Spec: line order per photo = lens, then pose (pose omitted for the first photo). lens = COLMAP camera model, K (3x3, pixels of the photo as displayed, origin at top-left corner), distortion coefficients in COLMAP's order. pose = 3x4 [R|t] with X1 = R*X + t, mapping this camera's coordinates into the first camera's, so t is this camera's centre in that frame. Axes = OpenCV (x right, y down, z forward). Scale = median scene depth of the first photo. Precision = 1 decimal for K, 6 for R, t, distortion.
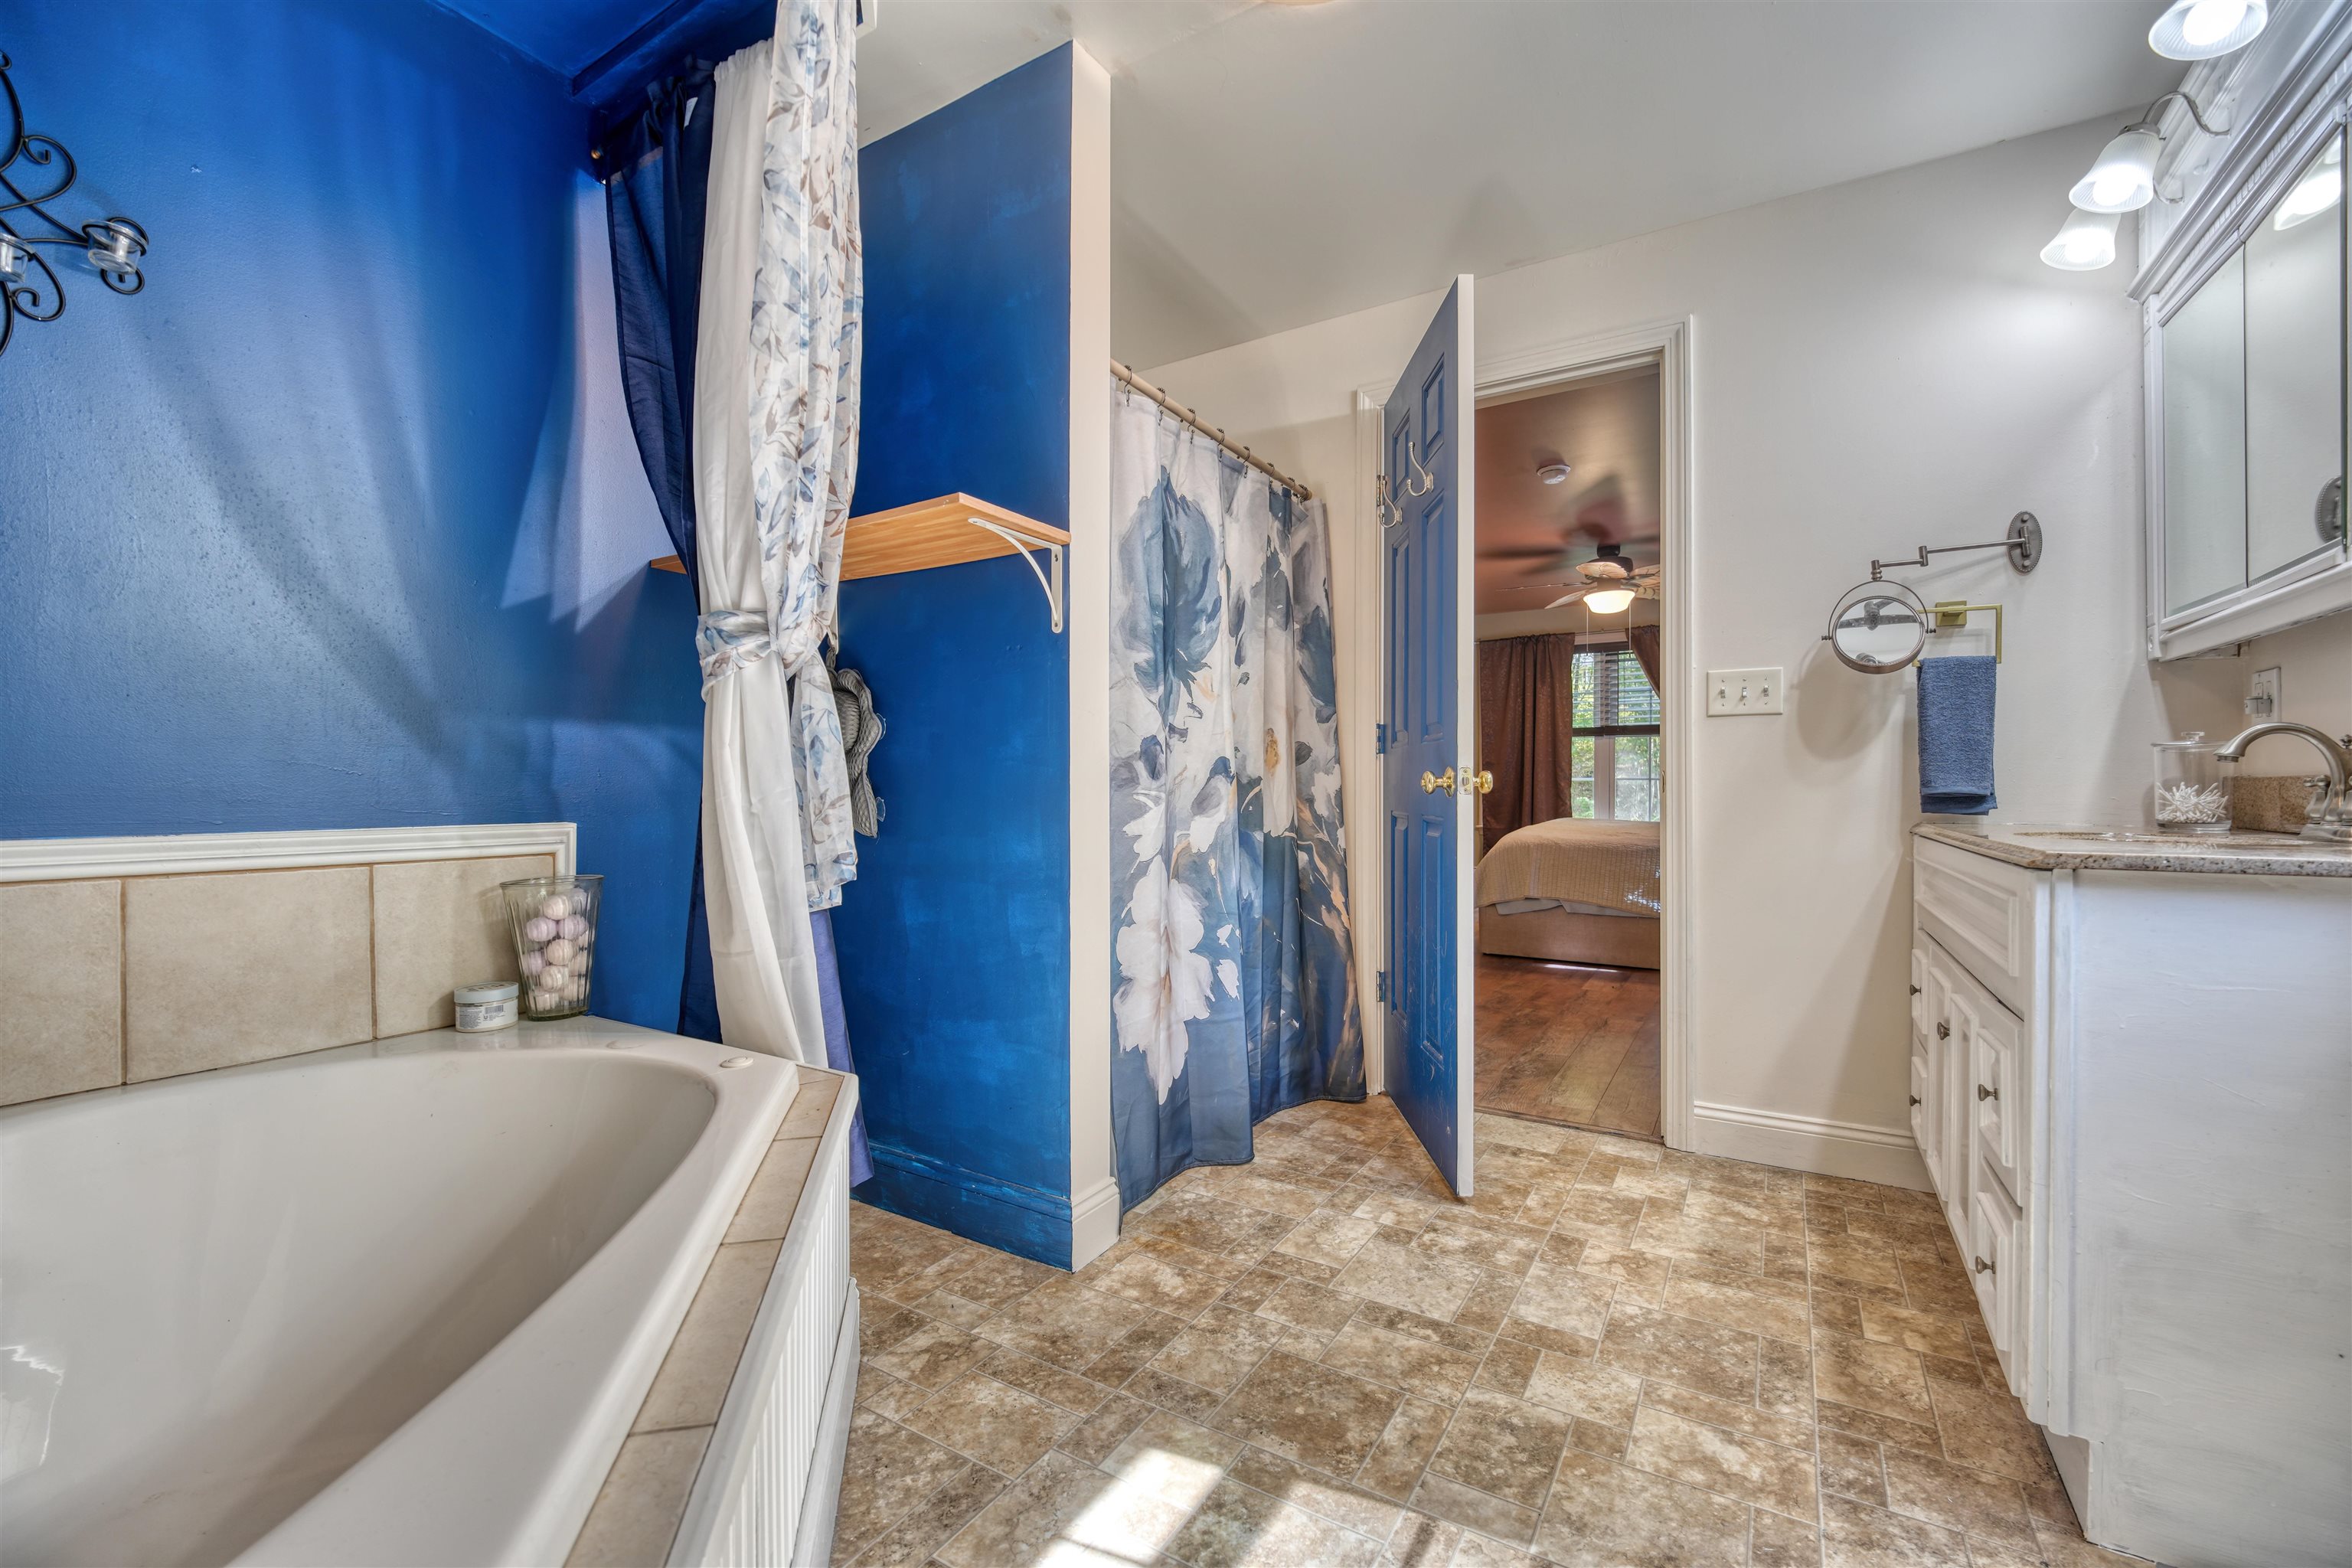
lens RADIAL K [[966.6, 0, 1169.0], [0, 966.6, 792.2], [0, 0, 1]] dist [-0.002465, -0.005686]
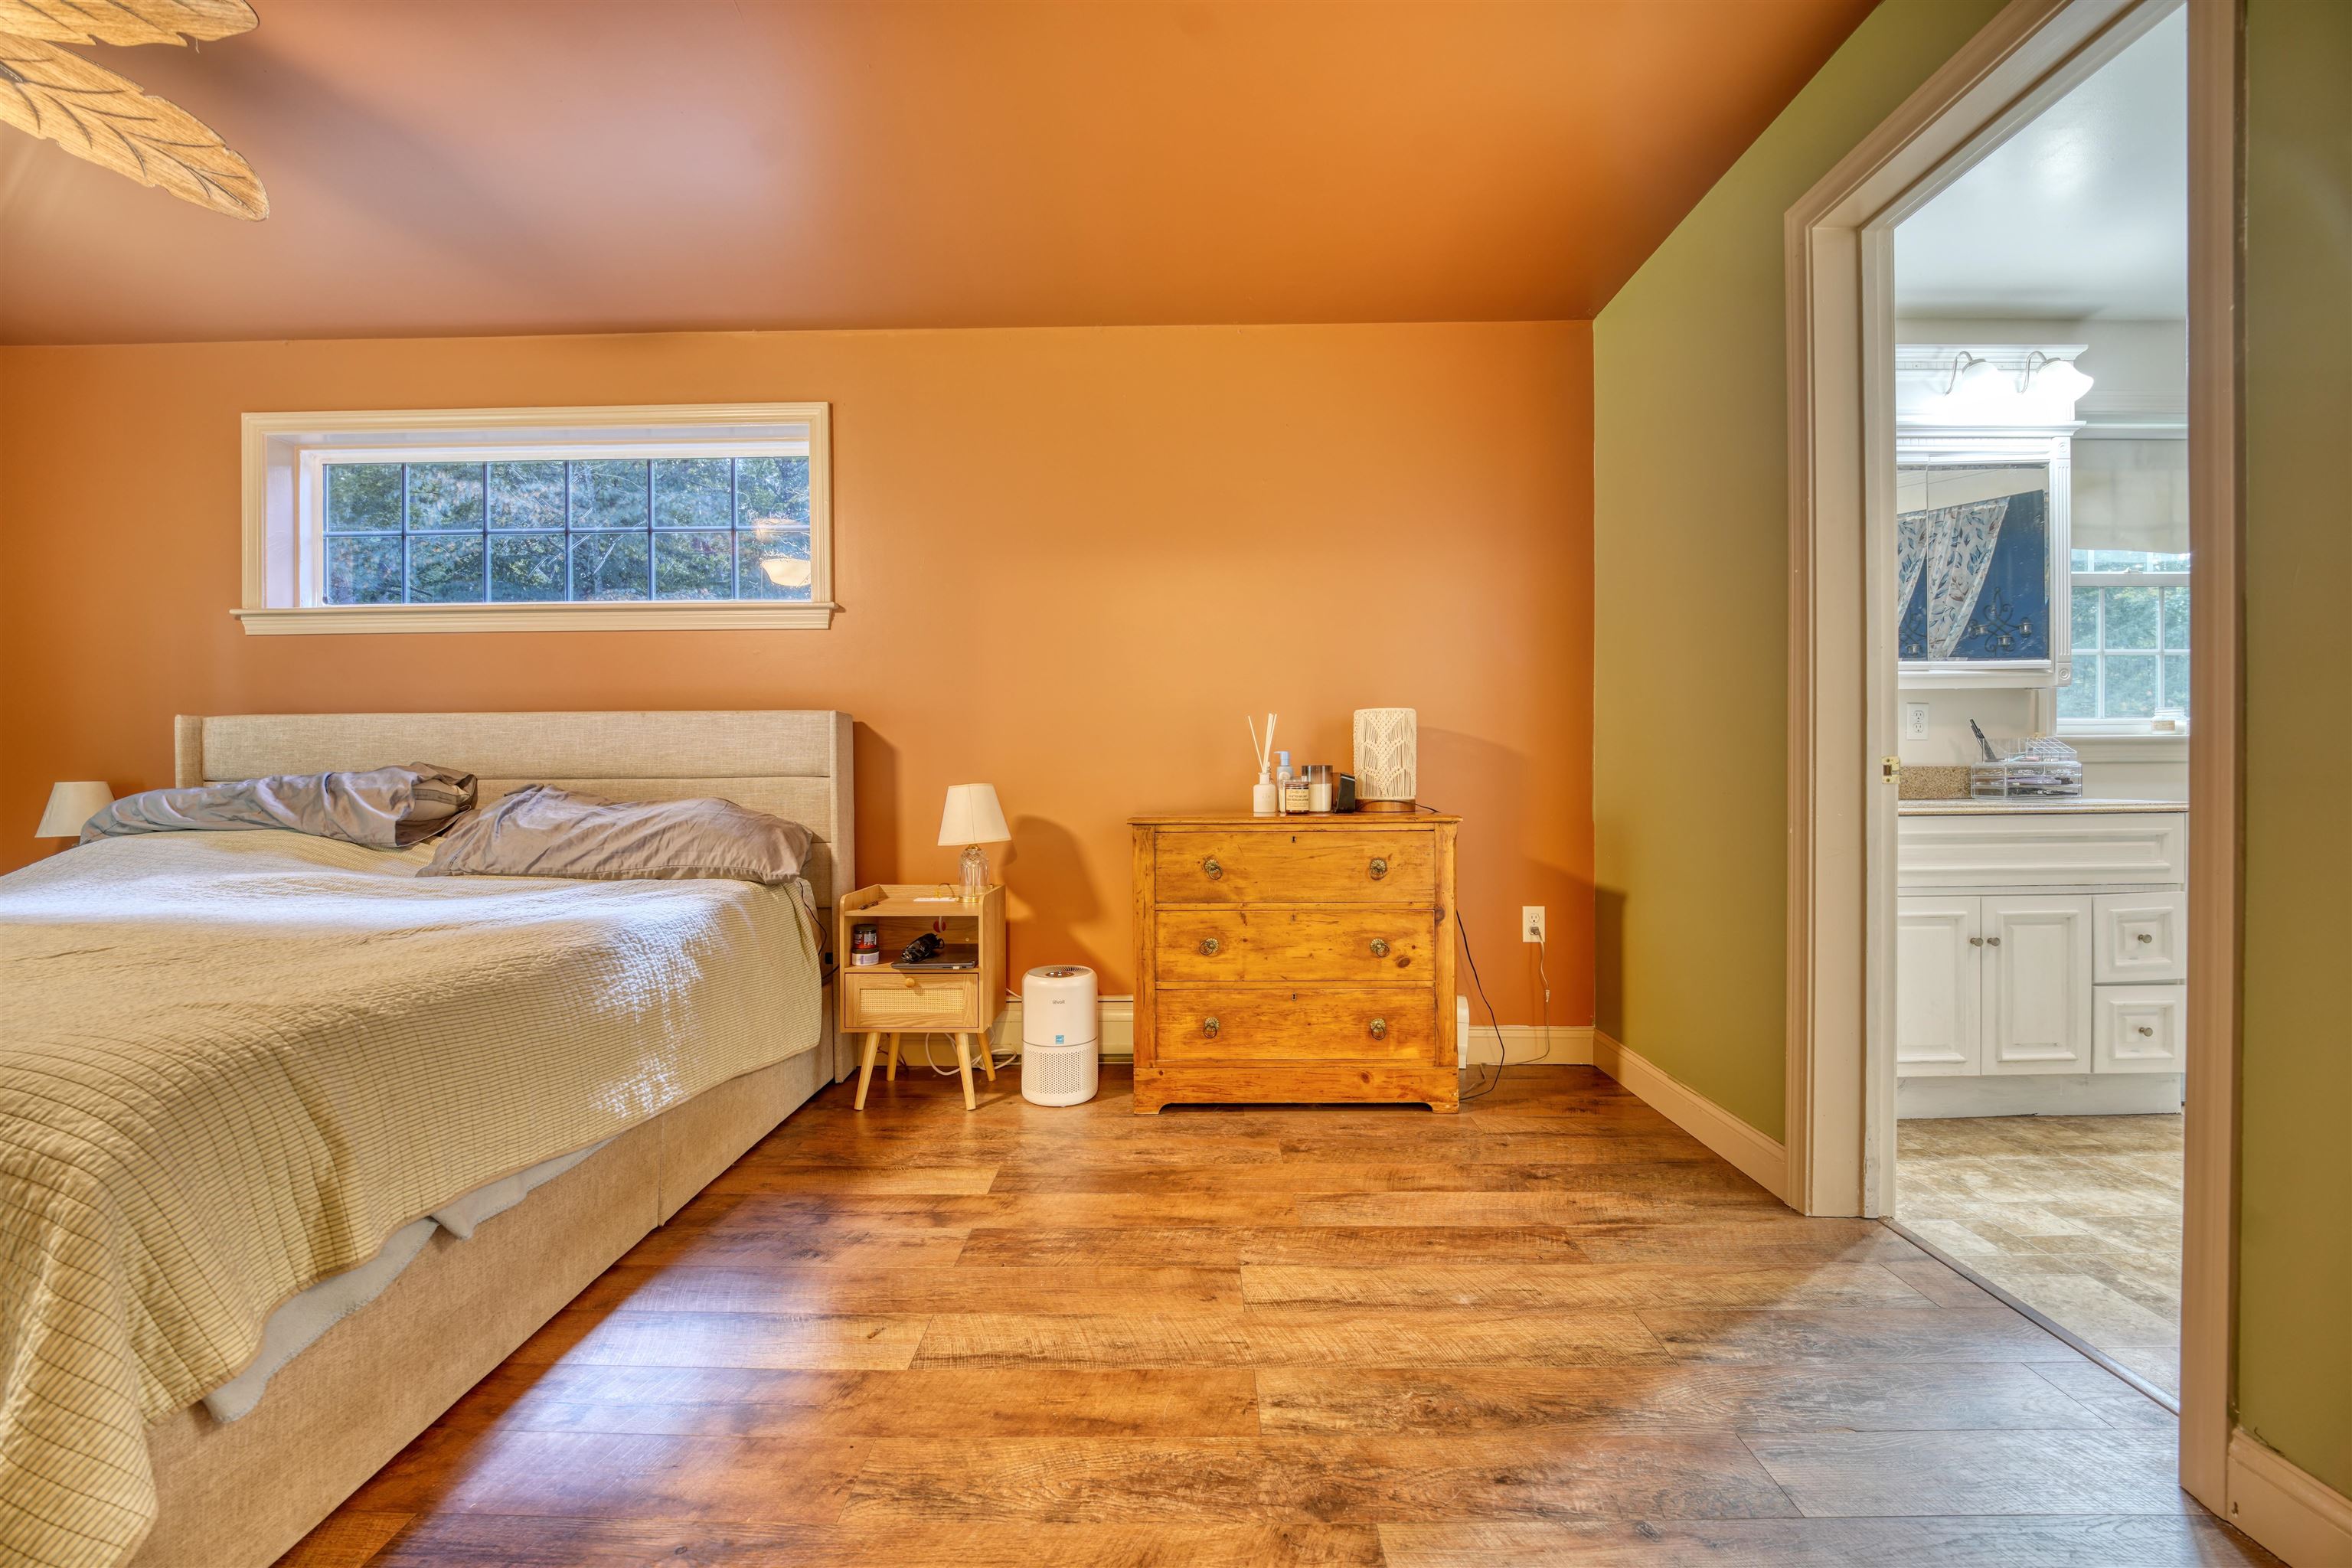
lens RADIAL K [[966.6, 0, 1176.4], [0, 966.6, 782.4], [0, 0, 1]] dist [-0.002465, -0.005686]
pose [[-0.523737, -0.000537, 0.851880, 0.190974], [0.014611, 0.999847, 0.009613, -0.016675], [-0.851755, 0.017481, -0.523649, 2.553725]]
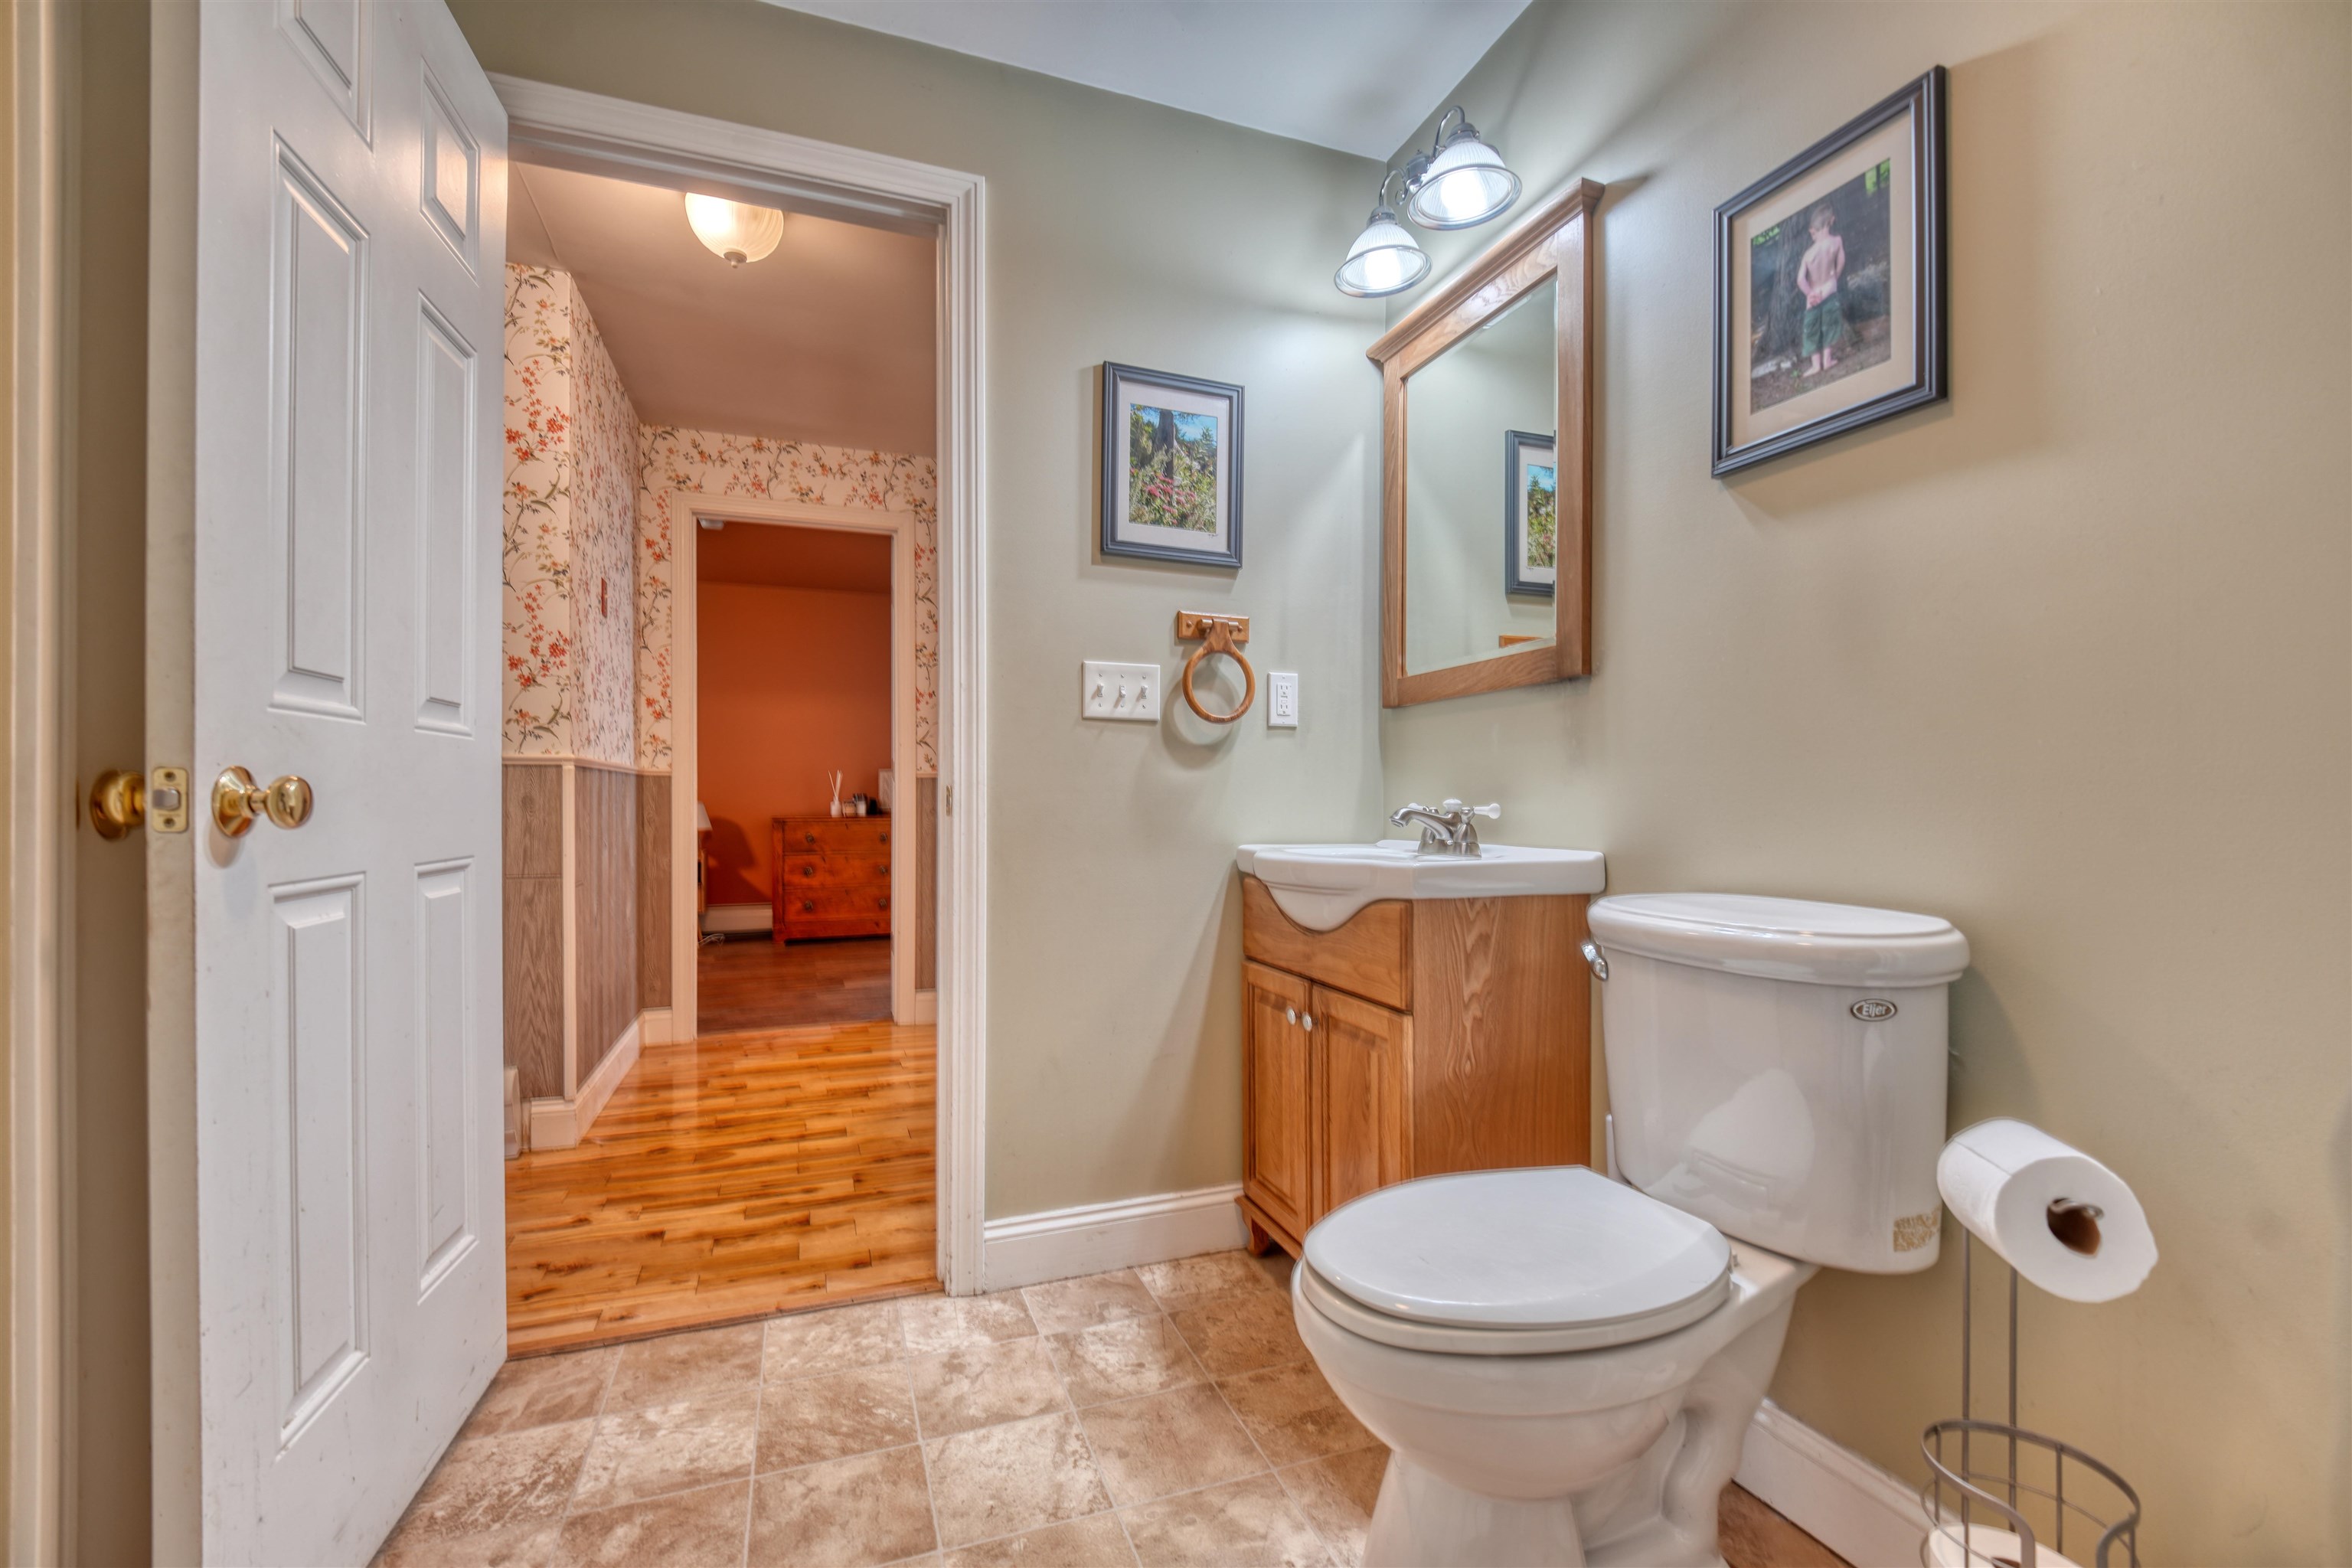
lens RADIAL K [[966.6, 0, 1192.3], [0, 966.6, 790.3], [0, 0, 1]] dist [-0.002465, -0.005686]
pose [[-0.808593, 0.006898, 0.588327, -1.634776], [0.004283, 0.999974, -0.005838, -0.018380], [-0.588352, -0.002201, -0.808602, 3.674717]]
